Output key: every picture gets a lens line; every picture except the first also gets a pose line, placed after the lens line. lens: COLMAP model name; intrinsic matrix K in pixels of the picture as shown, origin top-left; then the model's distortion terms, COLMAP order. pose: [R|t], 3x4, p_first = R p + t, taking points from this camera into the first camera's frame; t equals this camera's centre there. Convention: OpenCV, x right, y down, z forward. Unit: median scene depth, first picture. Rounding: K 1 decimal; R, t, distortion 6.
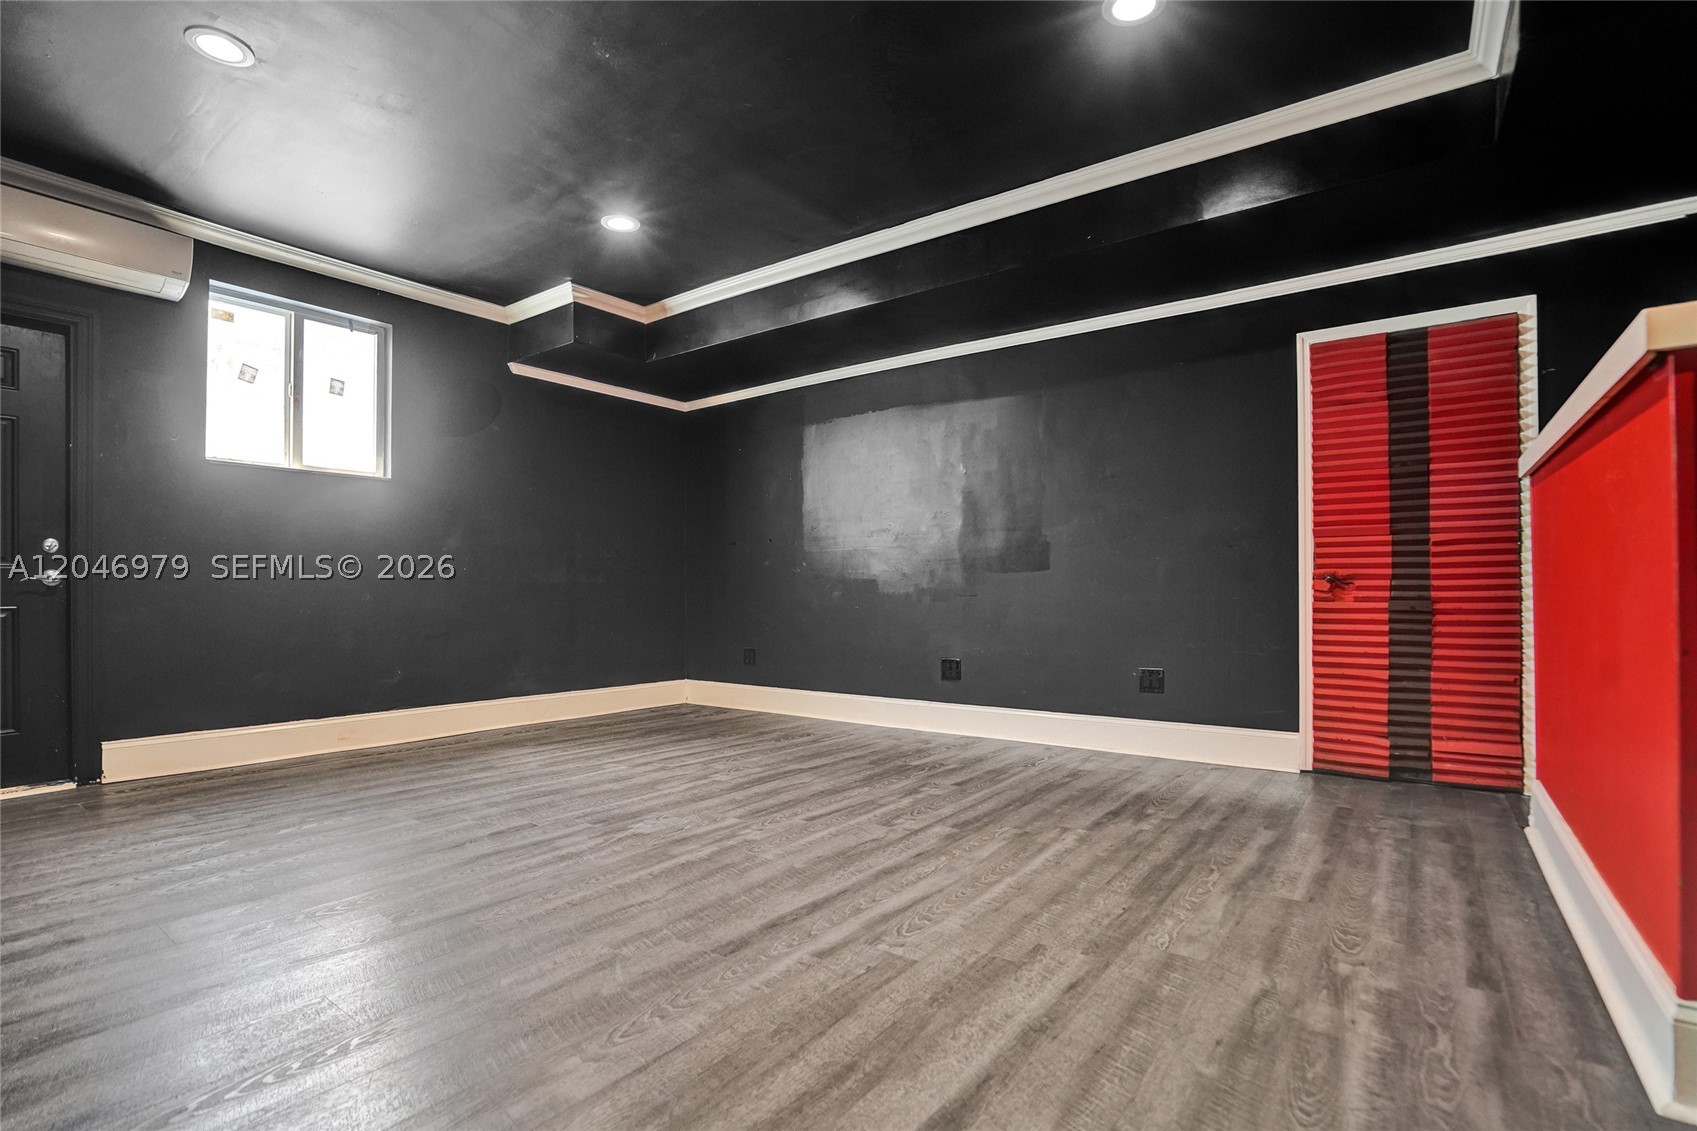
lens RADIAL K [[792.5, 0, 839.0], [0, 792.5, 564.4], [0, 0, 1]] dist [-0.060852, 0.022724]
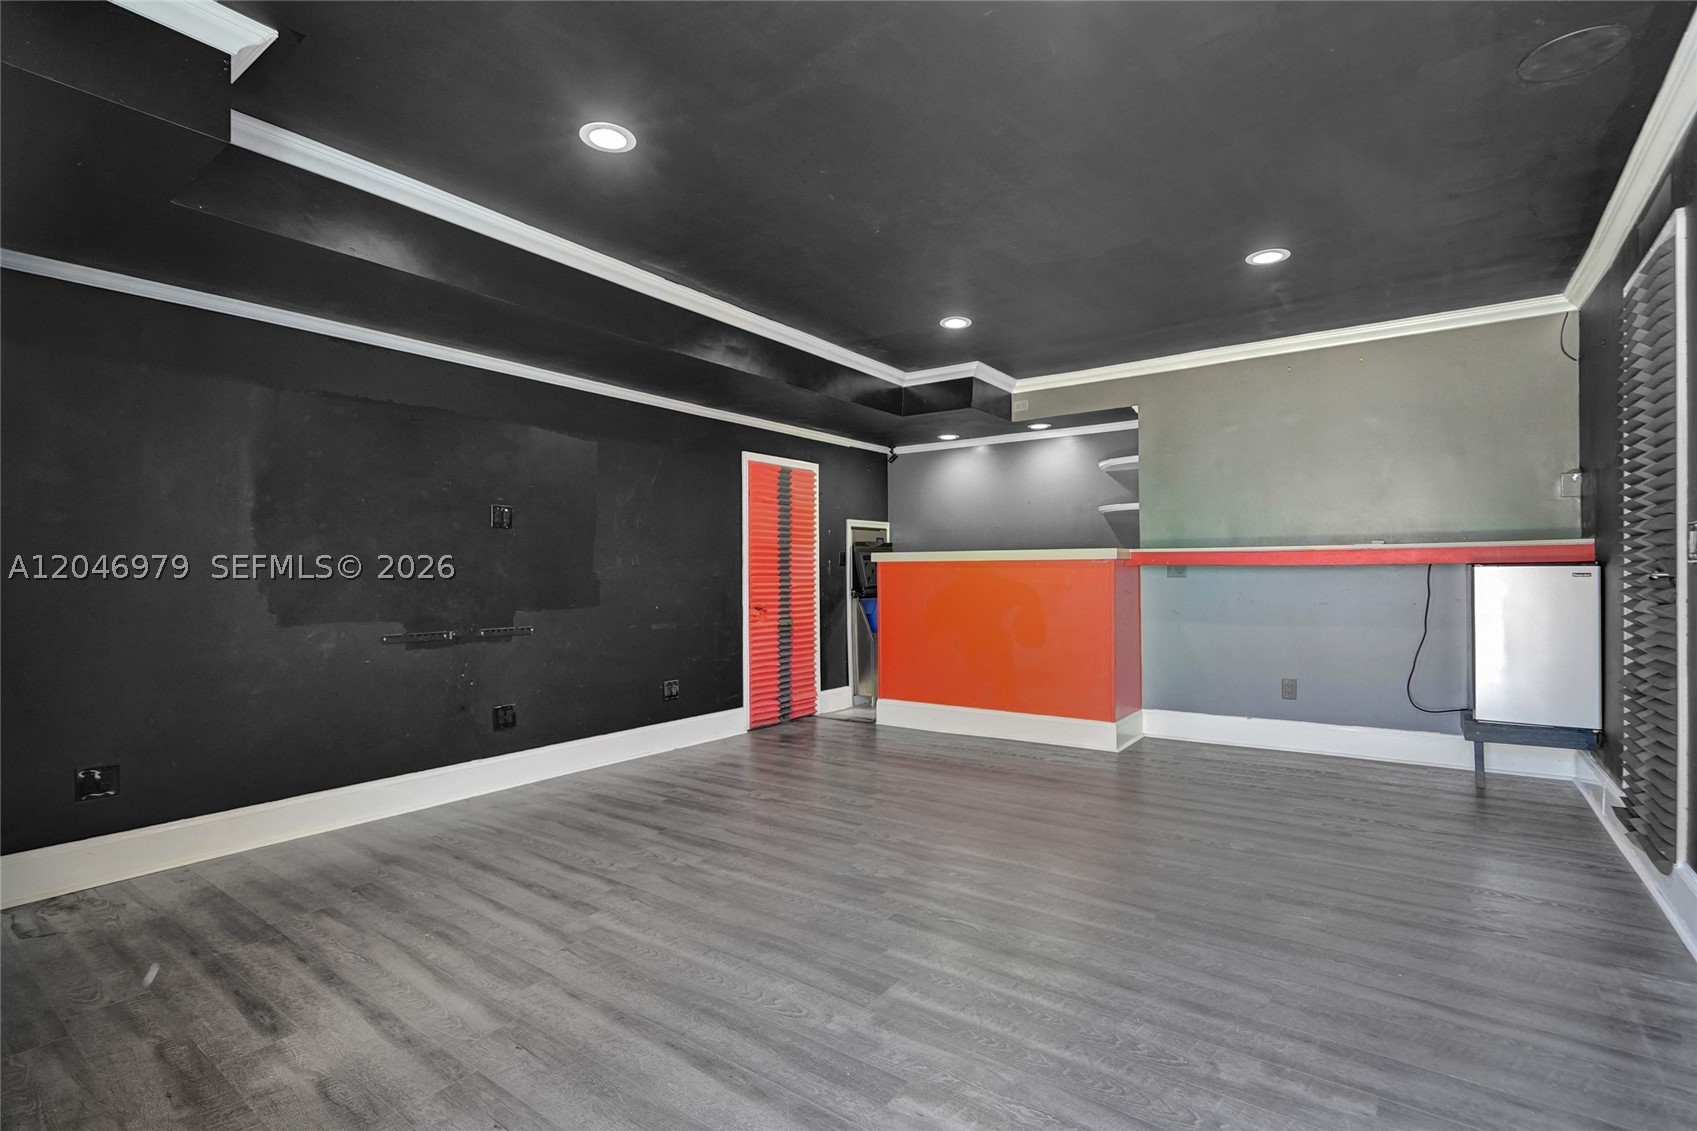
lens RADIAL K [[773.1, 0, 848.5], [0, 773.1, 565.5], [0, 0, 1]] dist [-0.001173, 0.000706]
pose [[0.006329, 0.020504, 0.999770, -1.309798], [-0.022021, 0.999550, -0.020361, -0.057315], [-0.999737, -0.021887, 0.006777, 1.061107]]
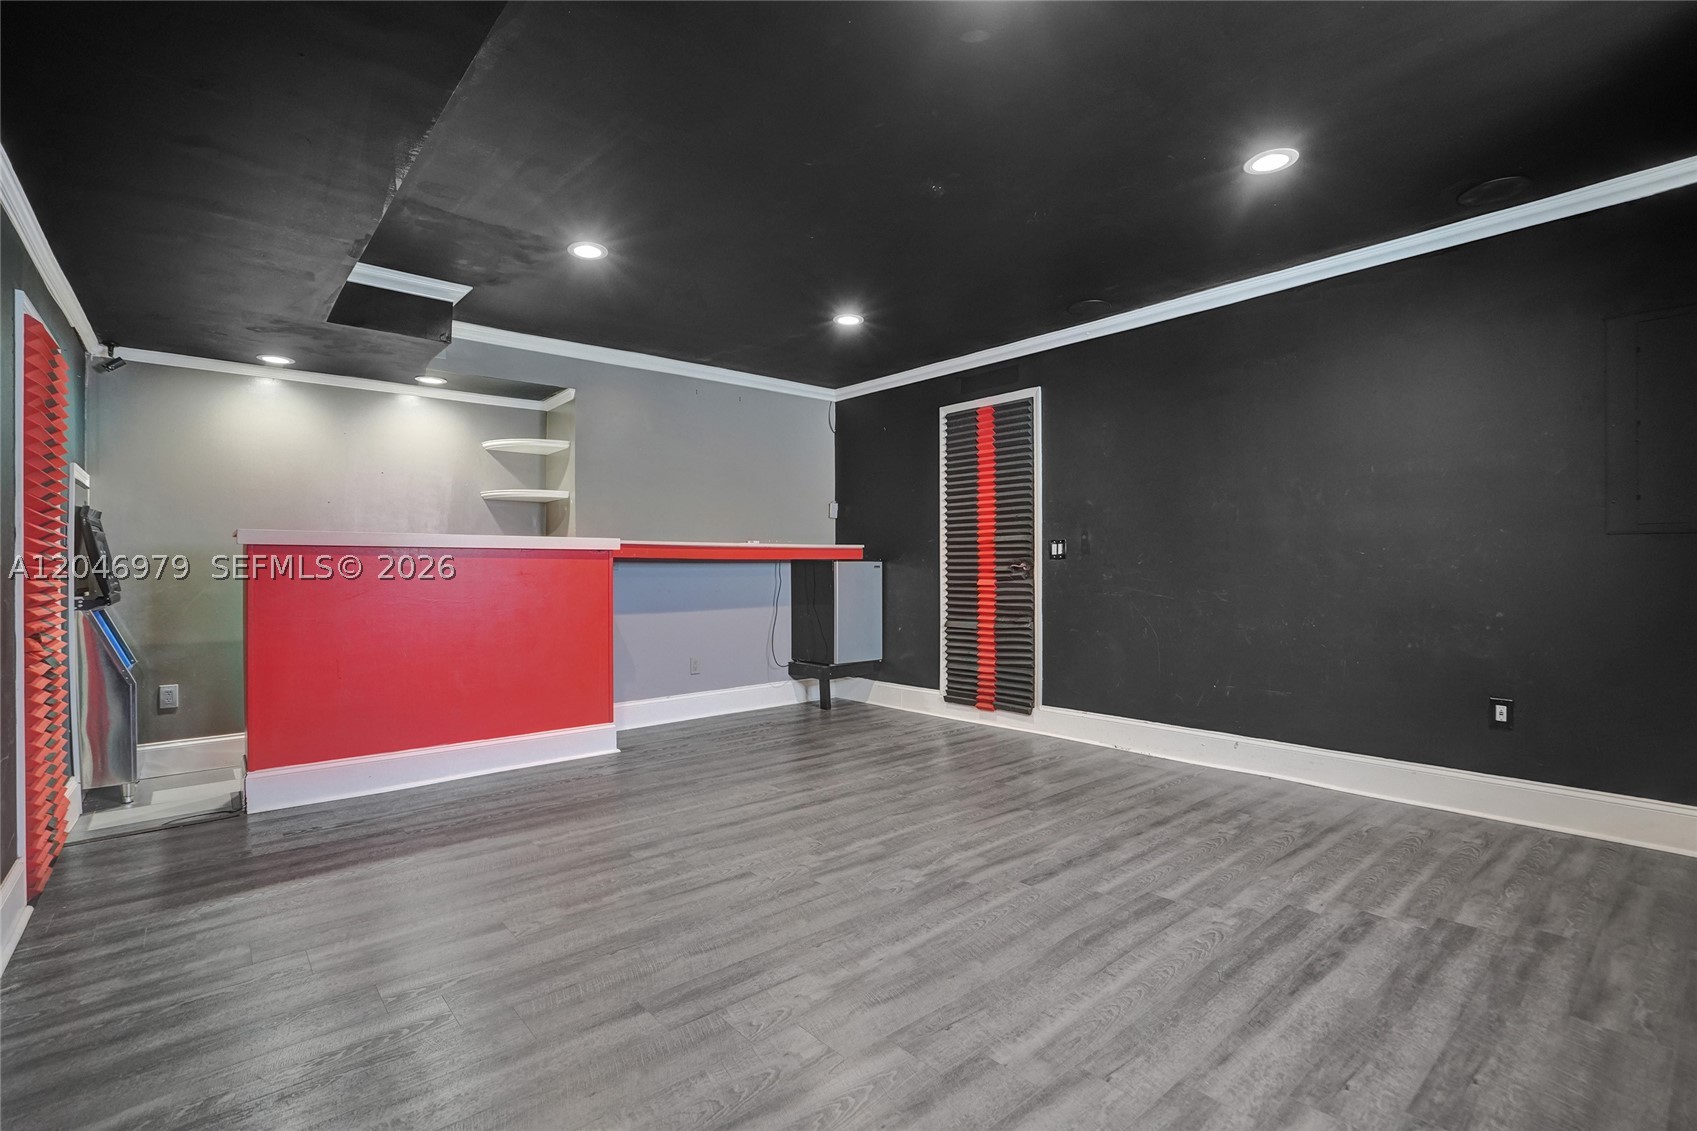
lens RADIAL K [[786.0, 0, 823.6], [0, 786.0, 578.1], [0, 0, 1]] dist [-0.063867, 0.030096]
pose [[-0.968093, 0.009302, 0.250419, -0.395124], [0.005181, 0.999840, -0.017110, -0.031013], [-0.250538, -0.015267, -0.967986, 2.013154]]
